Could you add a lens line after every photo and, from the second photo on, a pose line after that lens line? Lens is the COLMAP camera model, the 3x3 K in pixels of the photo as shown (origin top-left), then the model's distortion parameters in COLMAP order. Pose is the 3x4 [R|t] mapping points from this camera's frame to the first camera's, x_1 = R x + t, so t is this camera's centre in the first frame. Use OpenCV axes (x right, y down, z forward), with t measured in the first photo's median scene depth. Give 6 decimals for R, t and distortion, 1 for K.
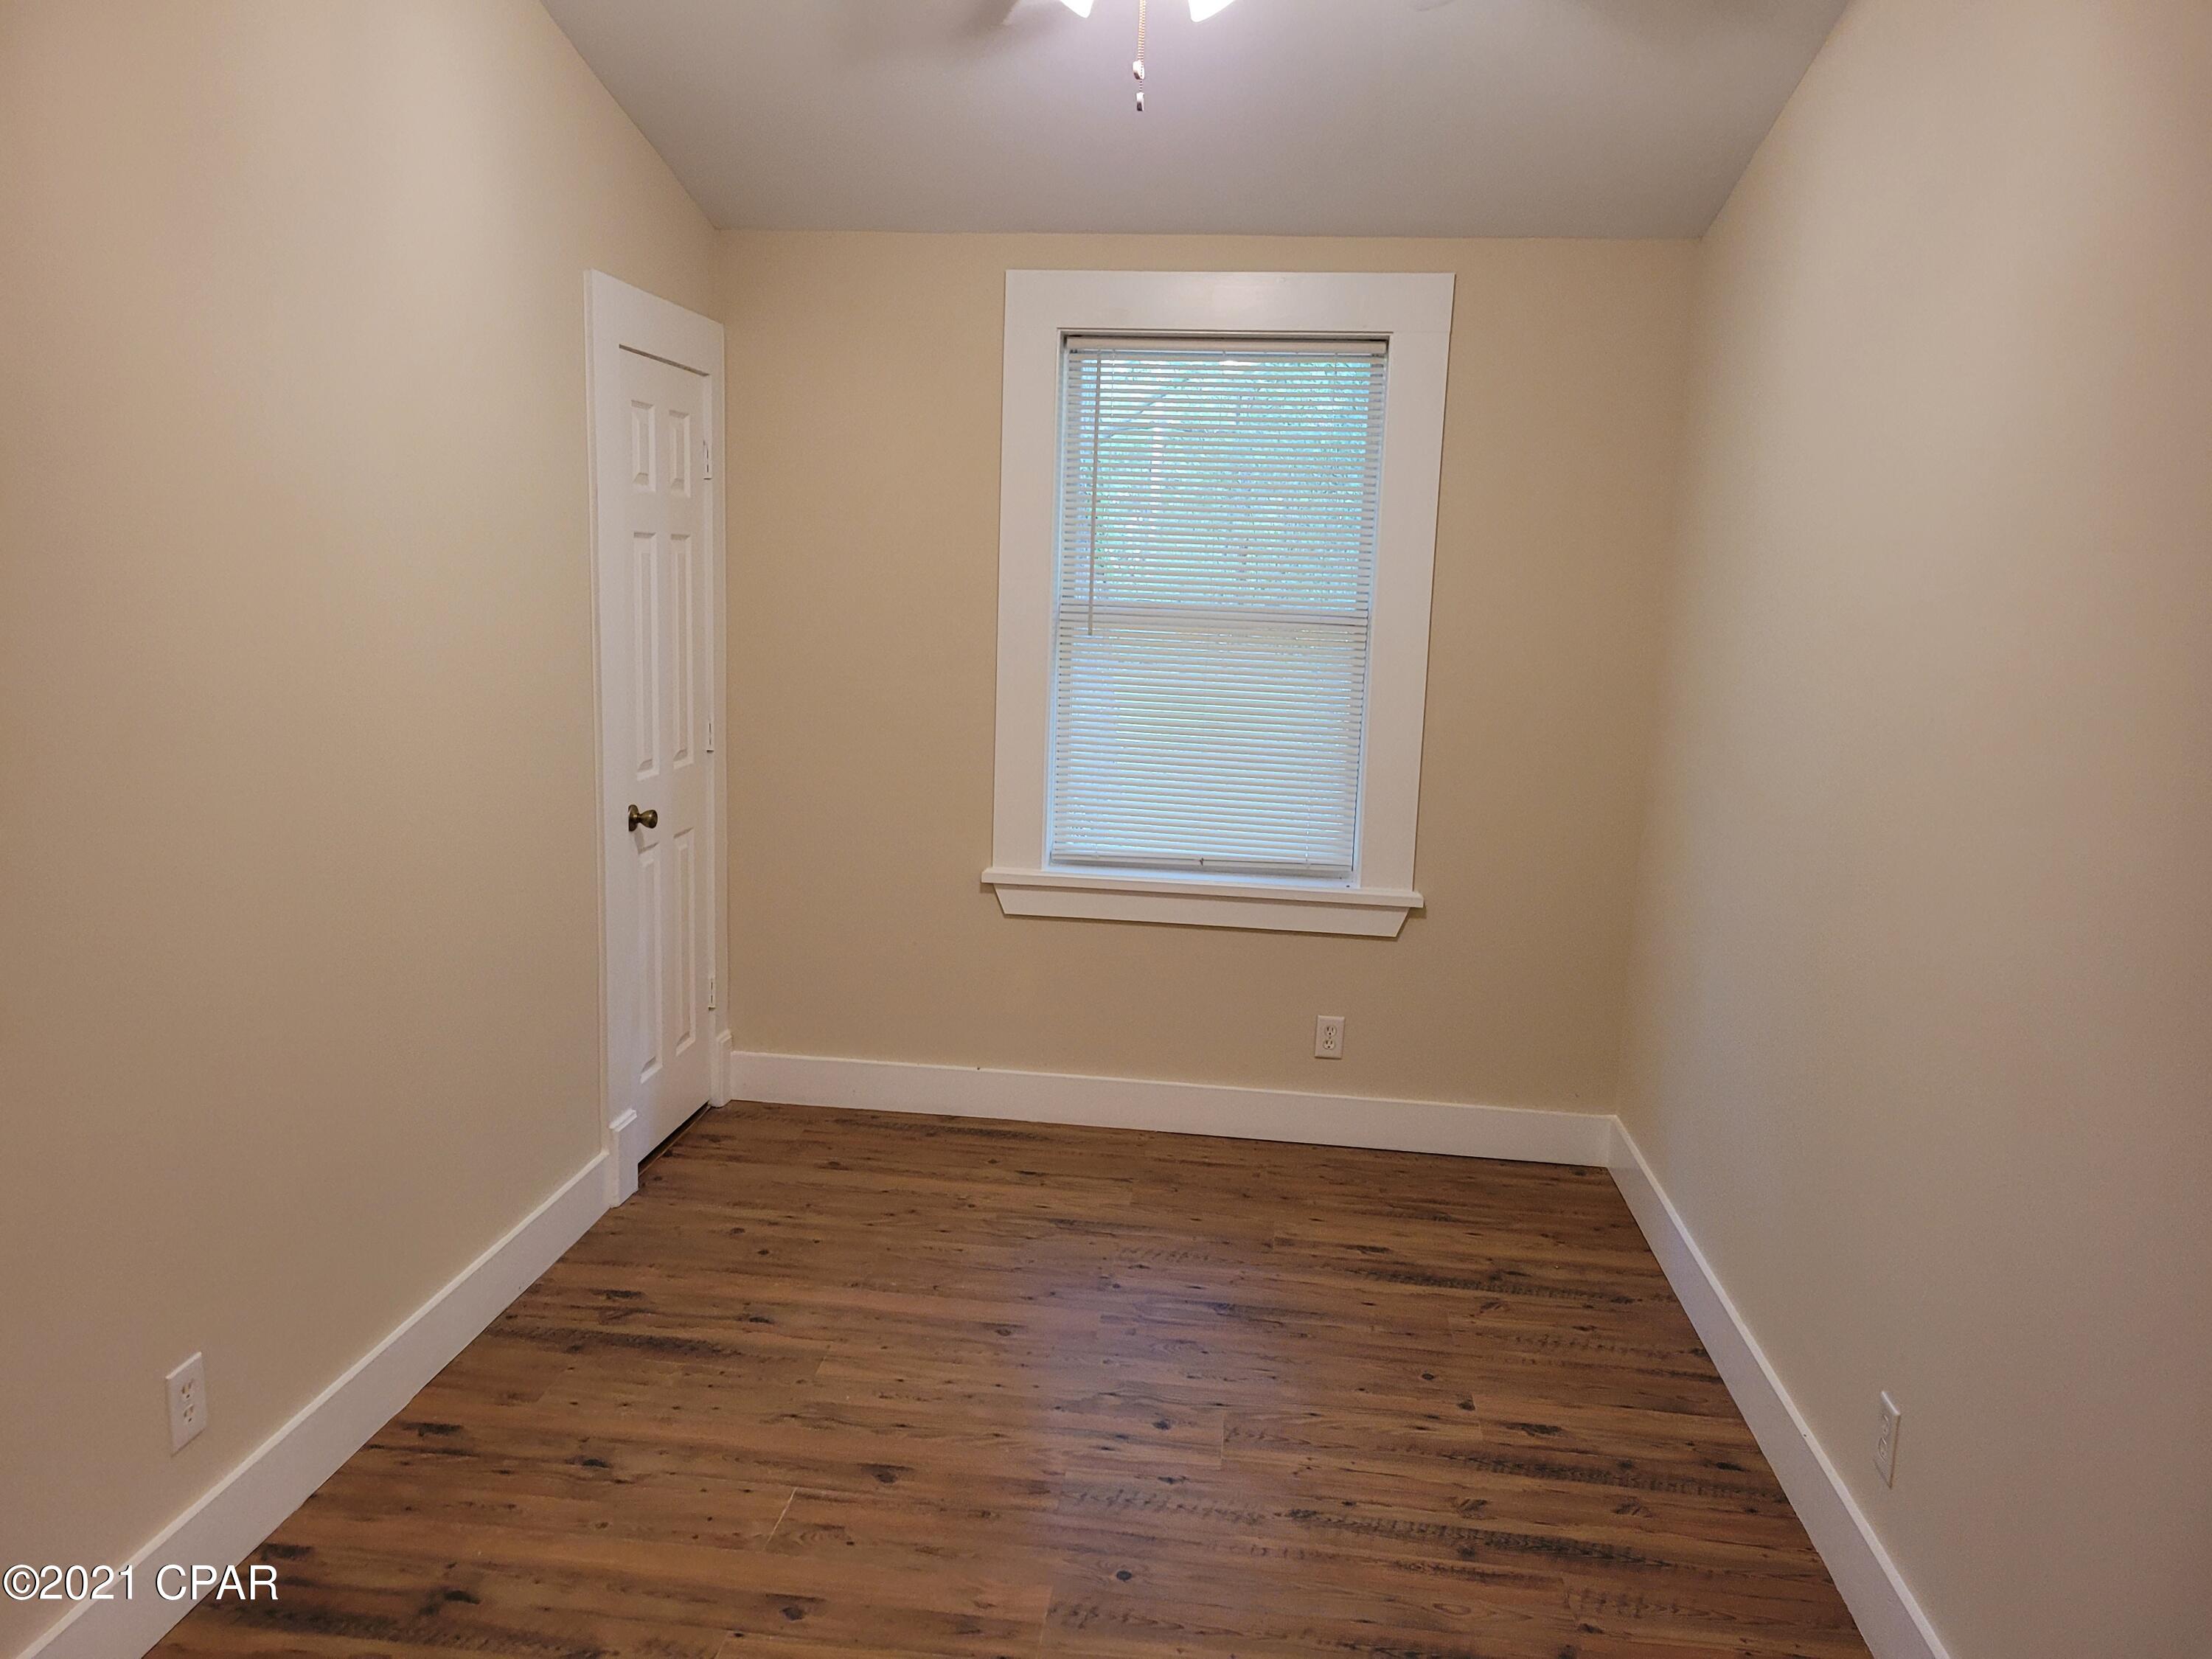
lens RADIAL K [[1670.1, 0, 1090.7], [0, 1670.1, 844.5], [0, 0, 1]] dist [0.052309, -0.038801]
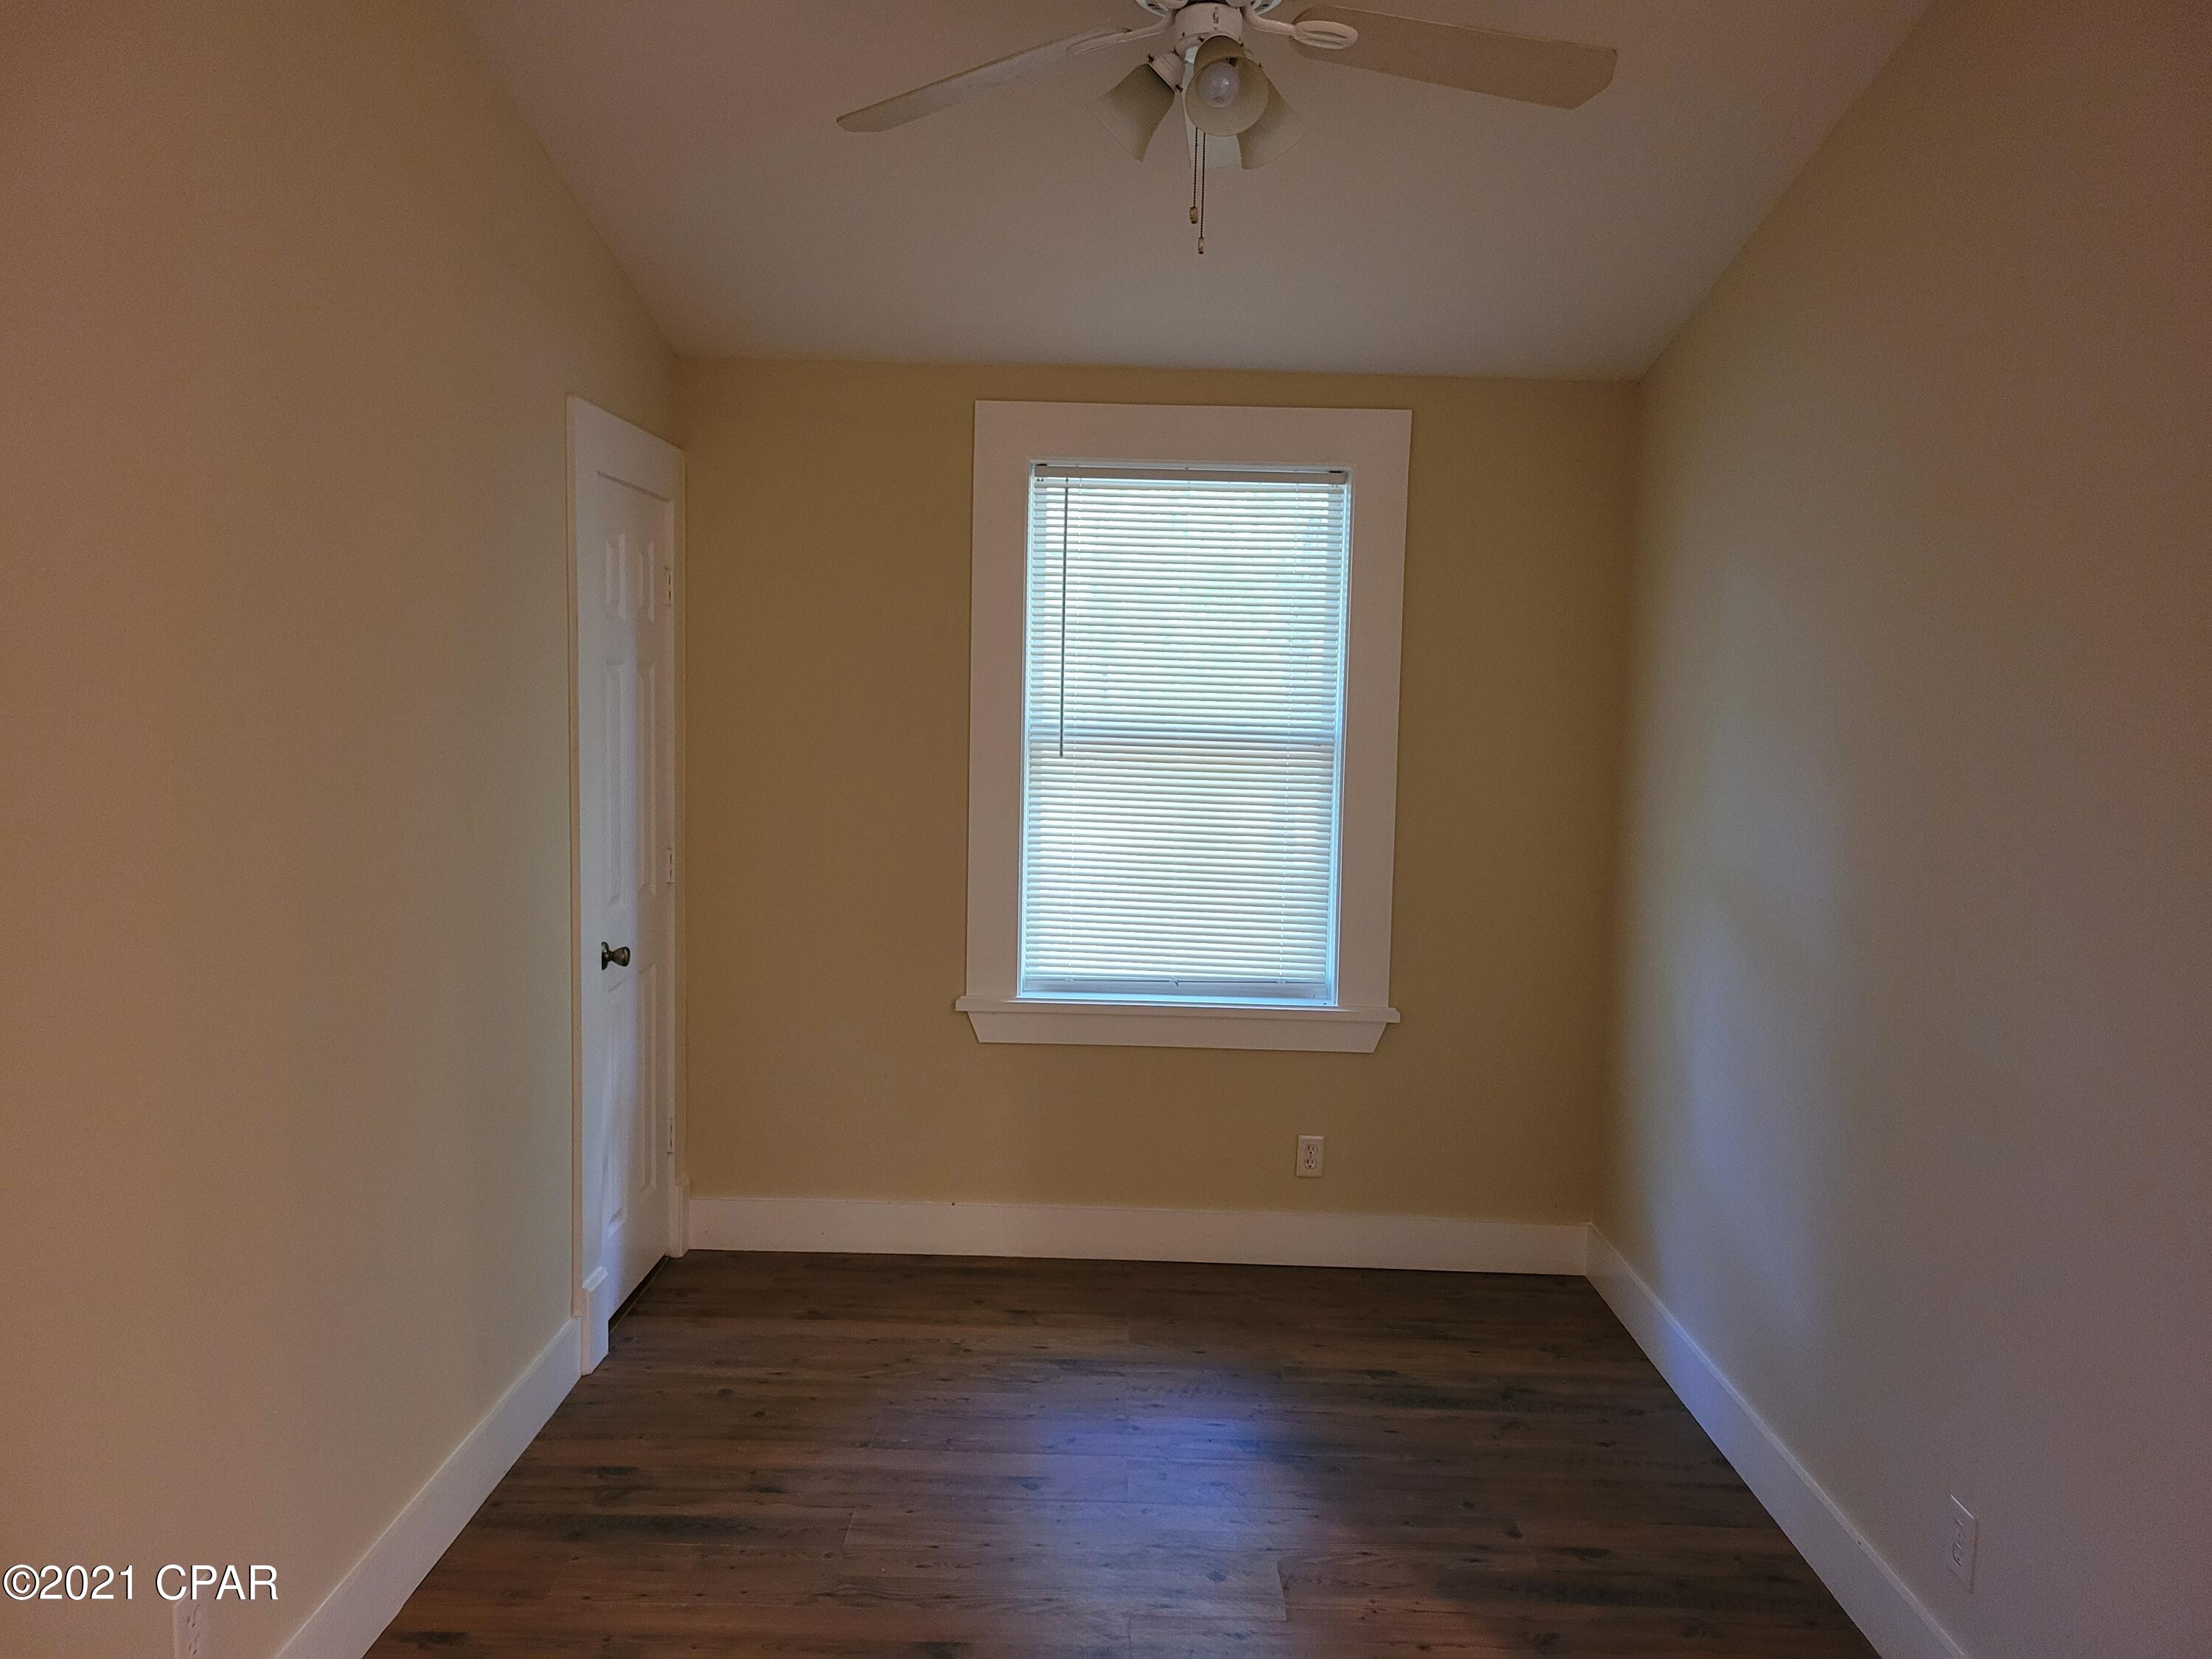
lens RADIAL K [[1670.1, 0, 1112.5], [0, 1670.1, 826.8], [0, 0, 1]] dist [0.052309, -0.038801]
pose [[0.992280, -0.016698, 0.122891, -0.108292], [0.025973, 0.996901, -0.074259, -0.010914], [-0.121270, 0.076878, 0.989638, 0.014195]]
